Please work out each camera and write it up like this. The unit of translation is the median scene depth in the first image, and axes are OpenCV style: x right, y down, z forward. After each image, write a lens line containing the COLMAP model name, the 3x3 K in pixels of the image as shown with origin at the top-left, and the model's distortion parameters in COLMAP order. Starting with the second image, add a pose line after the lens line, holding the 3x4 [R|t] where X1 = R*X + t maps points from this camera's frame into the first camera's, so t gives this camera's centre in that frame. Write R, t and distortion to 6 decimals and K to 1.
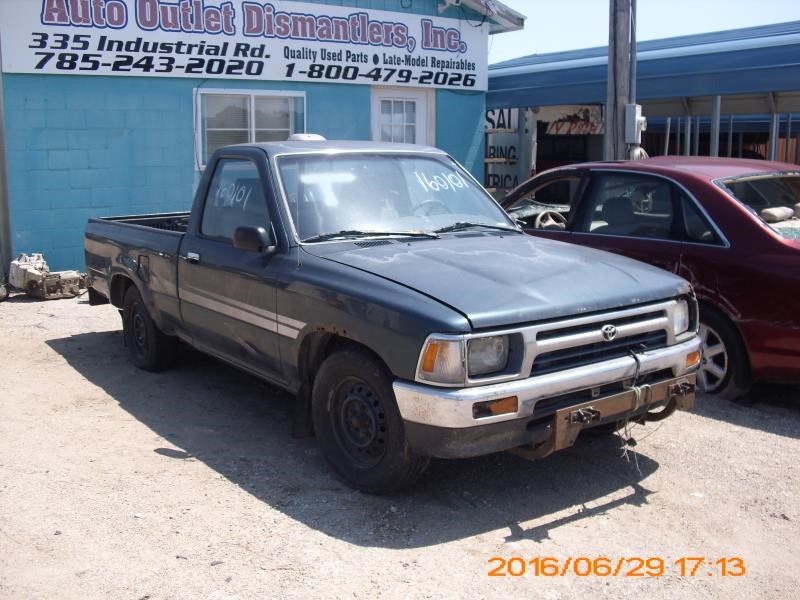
lens RADIAL K [[833.4, 0, 400.0], [0, 833.4, 300.0], [0, 0, 1]] dist [-0.209531, 0.208600]
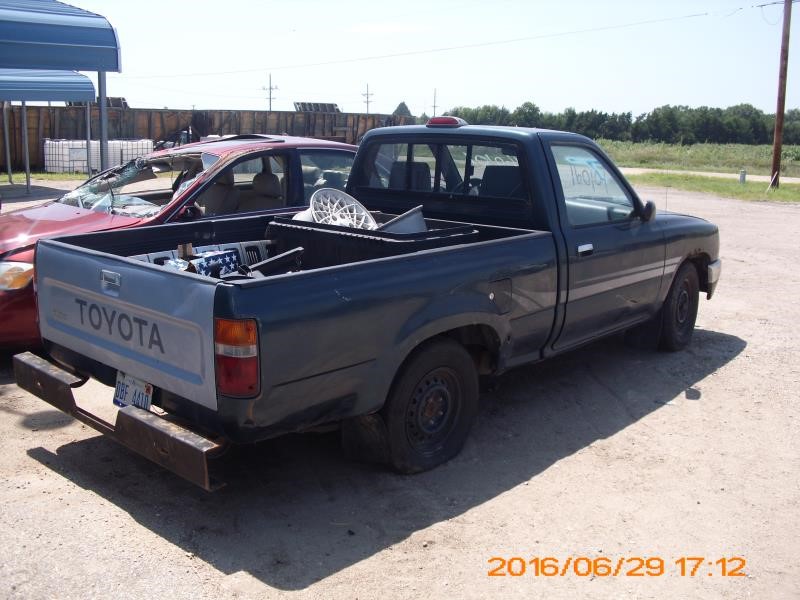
lens RADIAL K [[833.4, 0, 400.0], [0, 833.4, 300.0], [0, 0, 1]] dist [-0.209531, 0.208600]
pose [[-0.208825, -0.189229, 0.959471, -0.675623], [0.148542, 0.963580, 0.222369, -0.142533], [-0.966606, 0.188958, -0.173111, 0.823270]]
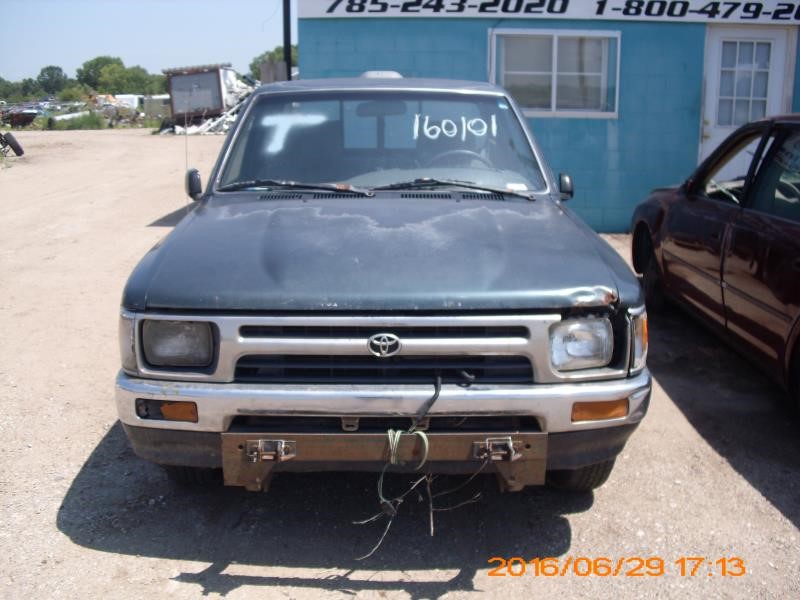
lens RADIAL K [[833.4, 0, 400.0], [0, 833.4, 300.0], [0, 0, 1]] dist [-0.209531, 0.208600]
pose [[0.819819, 0.135420, -0.556379, 0.277178], [-0.103061, 0.990662, 0.089264, -0.026117], [0.563272, -0.015839, 0.826120, 0.185568]]
